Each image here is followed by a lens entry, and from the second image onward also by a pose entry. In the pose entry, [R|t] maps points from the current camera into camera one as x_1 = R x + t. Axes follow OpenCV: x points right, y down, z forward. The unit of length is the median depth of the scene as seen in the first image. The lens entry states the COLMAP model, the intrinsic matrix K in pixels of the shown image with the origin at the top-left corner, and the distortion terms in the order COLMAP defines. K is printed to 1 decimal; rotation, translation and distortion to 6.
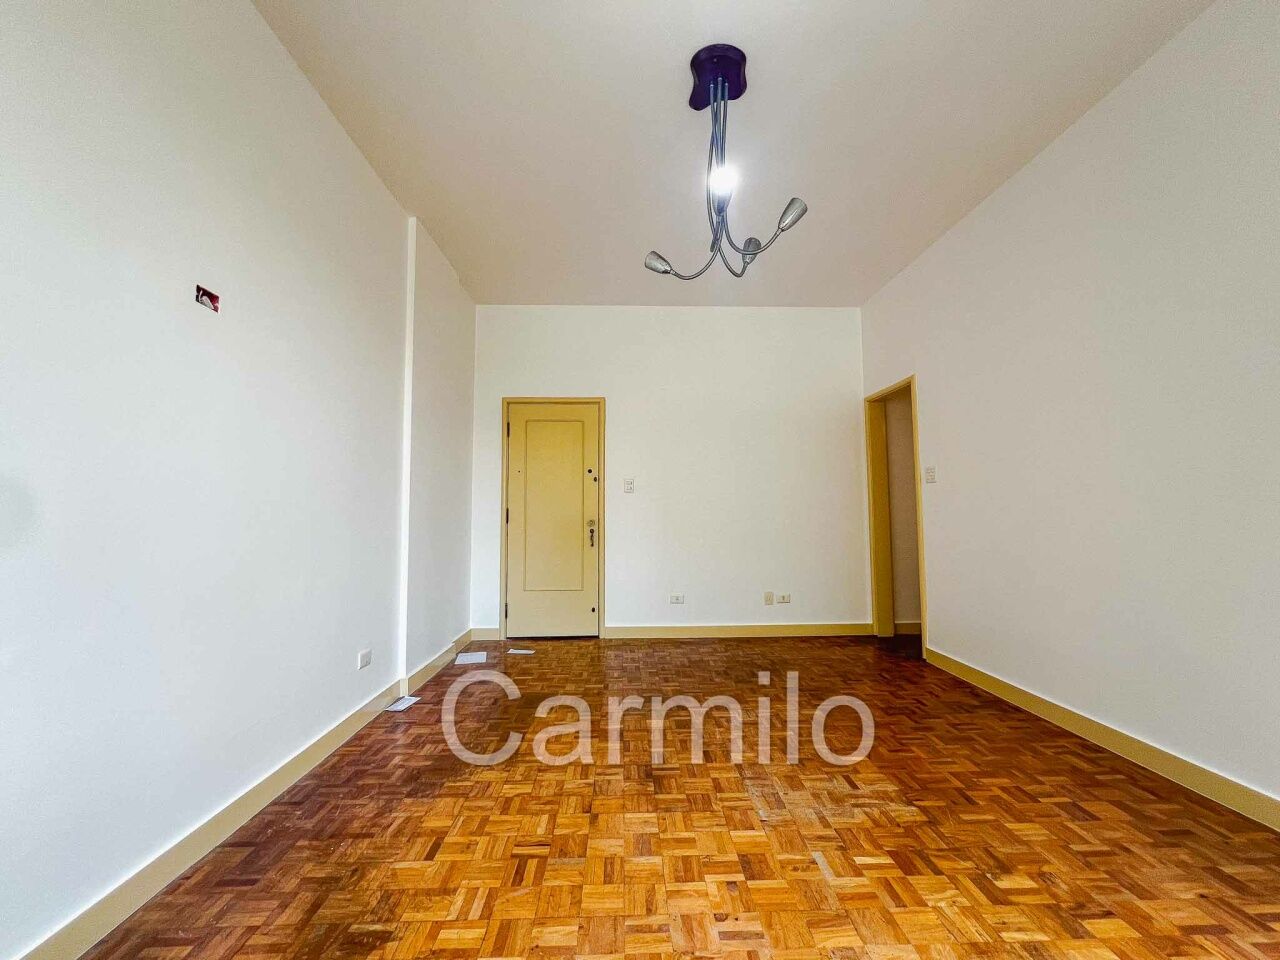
lens RADIAL K [[513.9, 0, 638.3], [0, 513.9, 478.5], [0, 0, 1]] dist [-0.001552, 0.000640]
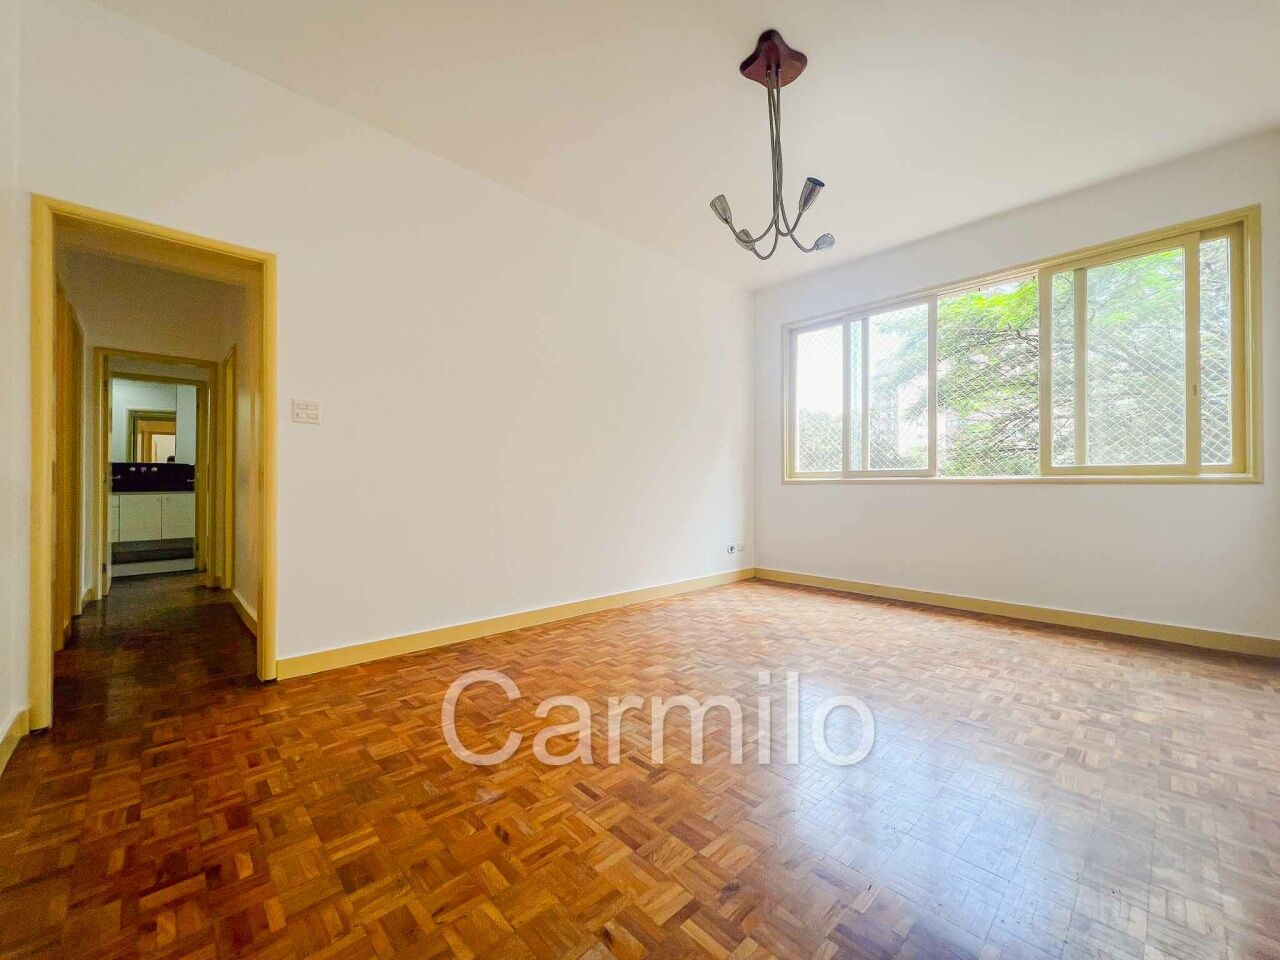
lens RADIAL K [[513.9, 0, 638.3], [0, 513.9, 478.5], [0, 0, 1]] dist [-0.001552, 0.000640]
pose [[-0.669935, 0.013220, 0.742302, -0.451267], [-0.050909, 0.996670, -0.063695, 0.179633], [-0.740672, -0.080461, -0.667031, 1.872234]]
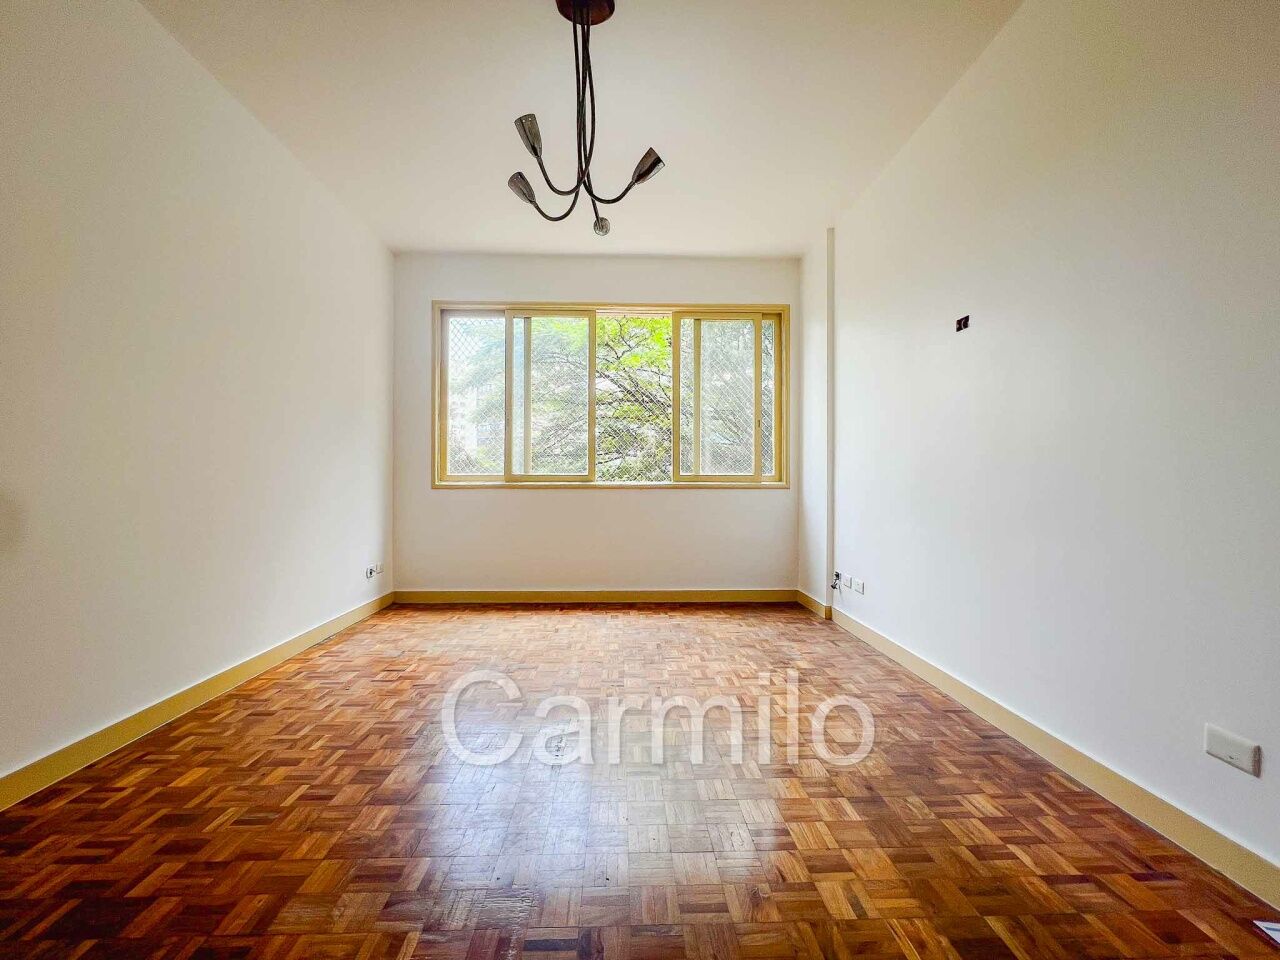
lens RADIAL K [[523.8, 0, 640.0], [0, 523.8, 480.0], [0, 0, 1]] dist [-0.000667, 0.000709]
pose [[-0.999986, 0.004149, -0.003168, 0.057665], [0.004387, 0.996854, -0.079137, 0.152912], [0.002830, -0.079149, -0.996859, 1.853238]]
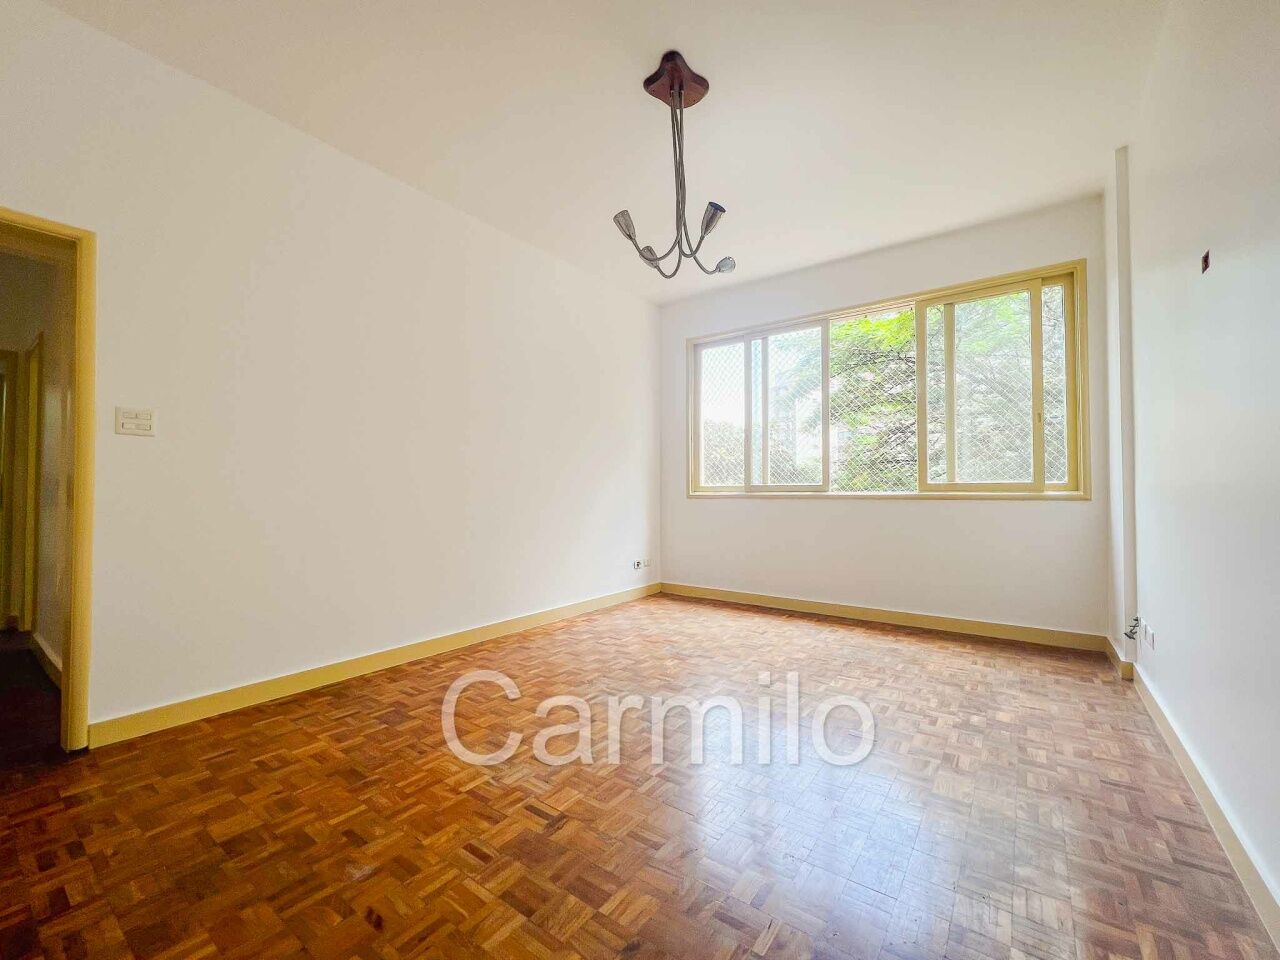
lens RADIAL K [[526.7, 0, 636.6], [0, 526.7, 479.0], [0, 0, 1]] dist [-0.000663, 0.000463]
pose [[-0.788363, 0.022525, 0.614798, -0.446241], [-0.038392, 0.995580, -0.085707, 0.149796], [-0.614011, -0.091171, -0.784014, 1.854142]]
